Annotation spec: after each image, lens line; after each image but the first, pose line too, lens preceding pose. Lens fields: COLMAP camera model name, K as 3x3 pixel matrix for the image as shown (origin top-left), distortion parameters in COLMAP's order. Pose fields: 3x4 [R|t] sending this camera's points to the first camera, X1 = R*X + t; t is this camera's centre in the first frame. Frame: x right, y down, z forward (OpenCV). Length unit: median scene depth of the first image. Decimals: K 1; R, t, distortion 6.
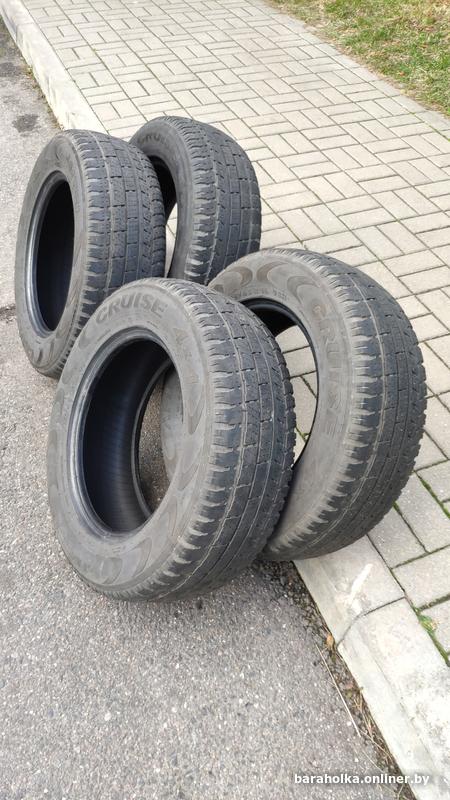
lens RADIAL K [[622.2, 0, 201.1], [0, 622.2, 408.2], [0, 0, 1]] dist [0.256515, -0.590360]
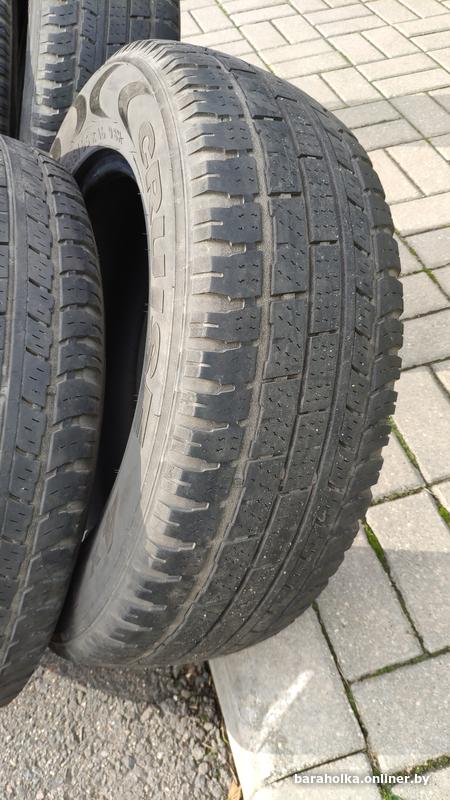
lens RADIAL K [[613.1, 0, 214.4], [0, 613.1, 400.7], [0, 0, 1]] dist [0.039639, -0.076438]
pose [[0.986815, 0.023888, -0.160081, 0.272456], [-0.013523, 0.997759, 0.065528, -0.008683], [0.161288, -0.062499, 0.984926, 0.517909]]
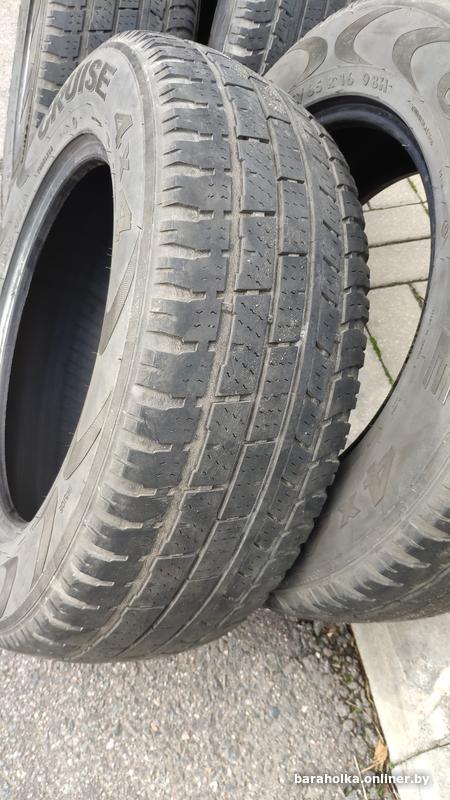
lens RADIAL K [[613.1, 0, 214.4], [0, 613.1, 400.7], [0, 0, 1]] dist [0.039639, -0.076438]
pose [[0.979822, 0.129322, -0.152399, 0.105180], [-0.112619, 0.987125, 0.113586, 0.014268], [0.165126, -0.094131, 0.981770, 0.493892]]
